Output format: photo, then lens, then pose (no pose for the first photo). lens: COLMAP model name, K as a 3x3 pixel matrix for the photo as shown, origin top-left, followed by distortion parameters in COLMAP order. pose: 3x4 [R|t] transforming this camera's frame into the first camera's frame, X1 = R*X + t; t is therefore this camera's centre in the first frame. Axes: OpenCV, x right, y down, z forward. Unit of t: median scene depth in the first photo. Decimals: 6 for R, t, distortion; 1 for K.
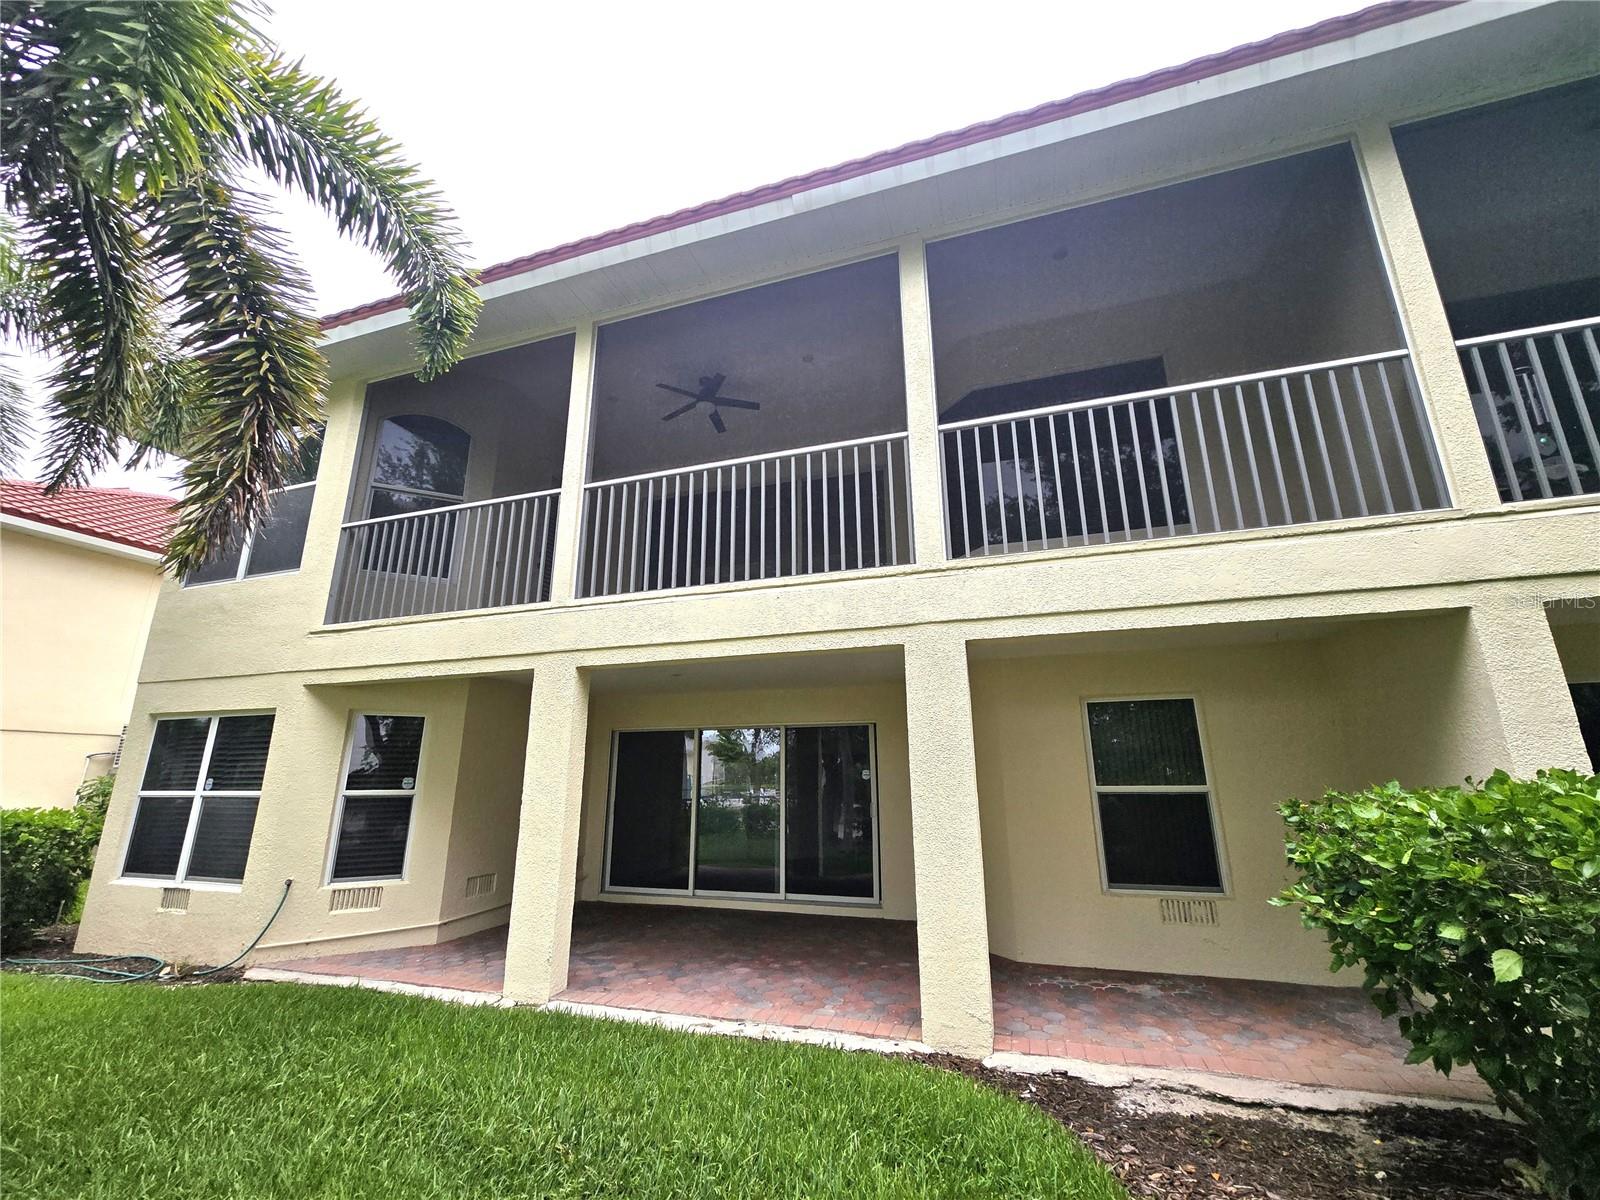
lens RADIAL K [[655.2, 0, 804.5], [0, 655.2, 603.1], [0, 0, 1]] dist [-0.000198, 0.000176]
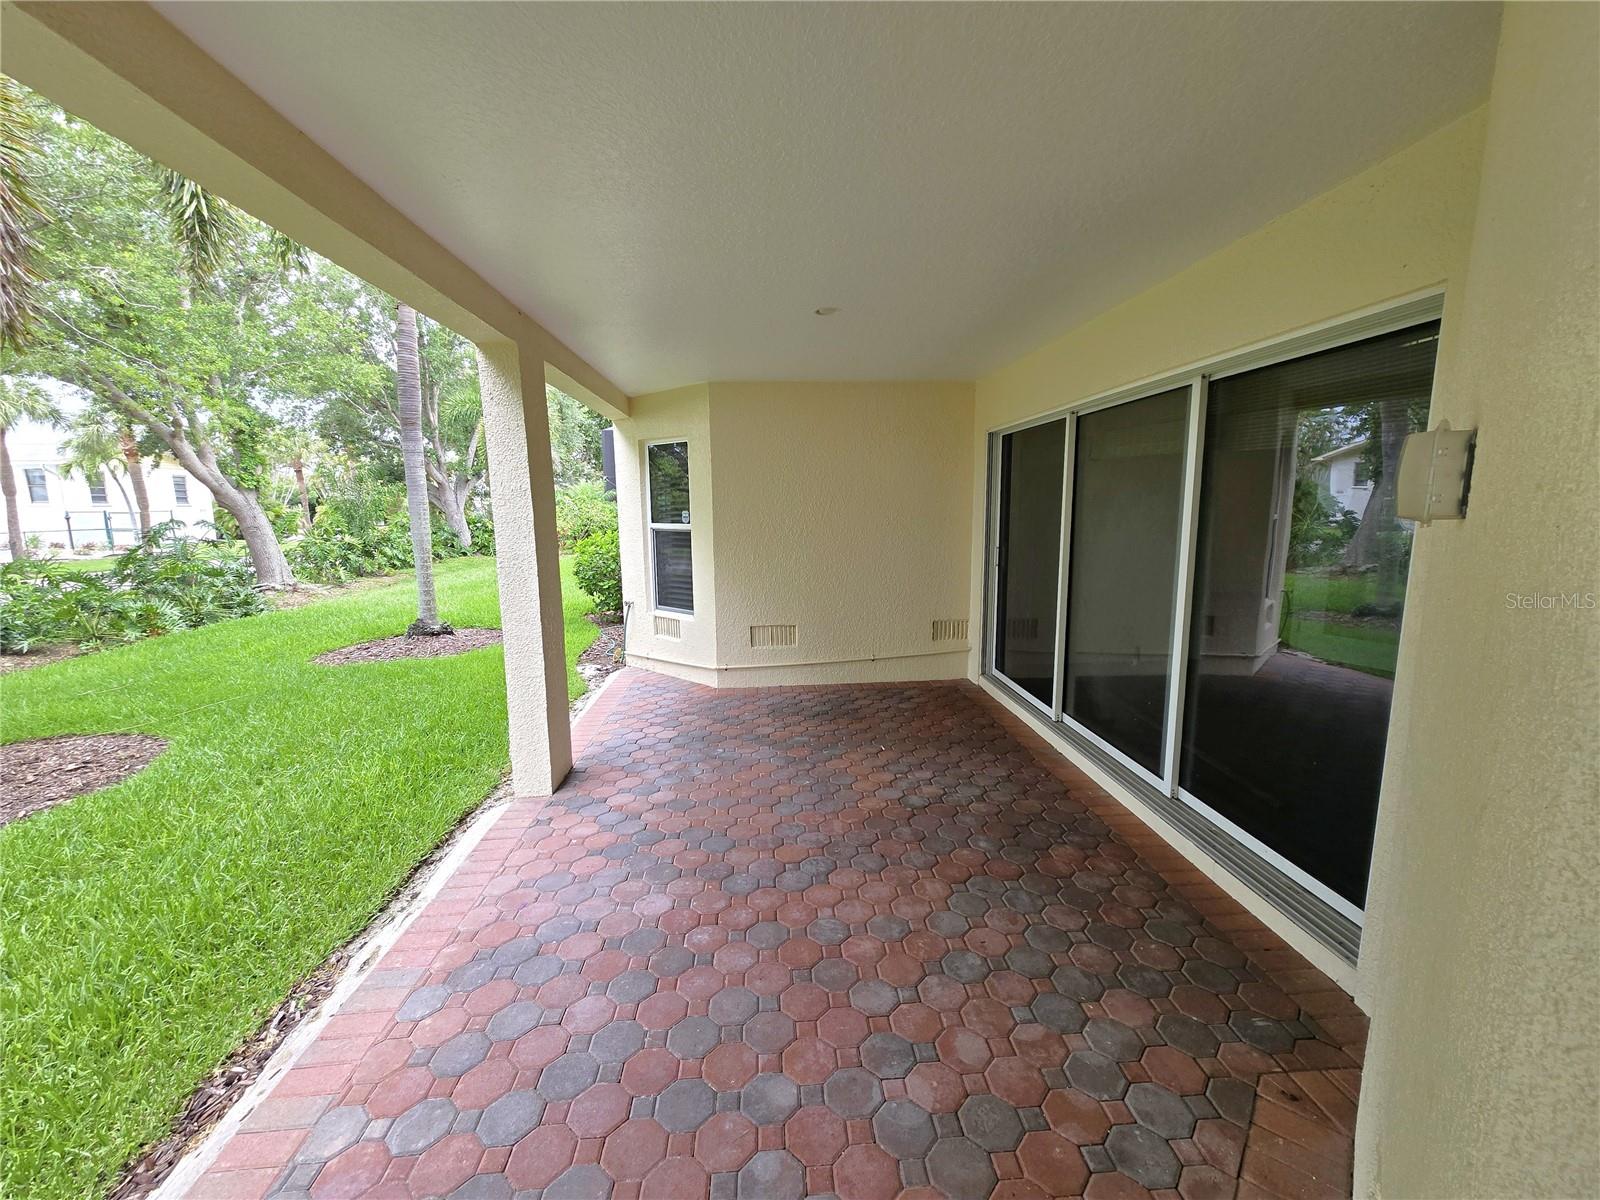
lens RADIAL K [[655.2, 0, 804.5], [0, 655.2, 603.1], [0, 0, 1]] dist [-0.000198, 0.000176]
pose [[0.353083, 0.142076, -0.924742, 0.320622], [0.250017, 0.938129, 0.239594, 0.222918], [0.901568, -0.315798, 0.295716, 0.892399]]
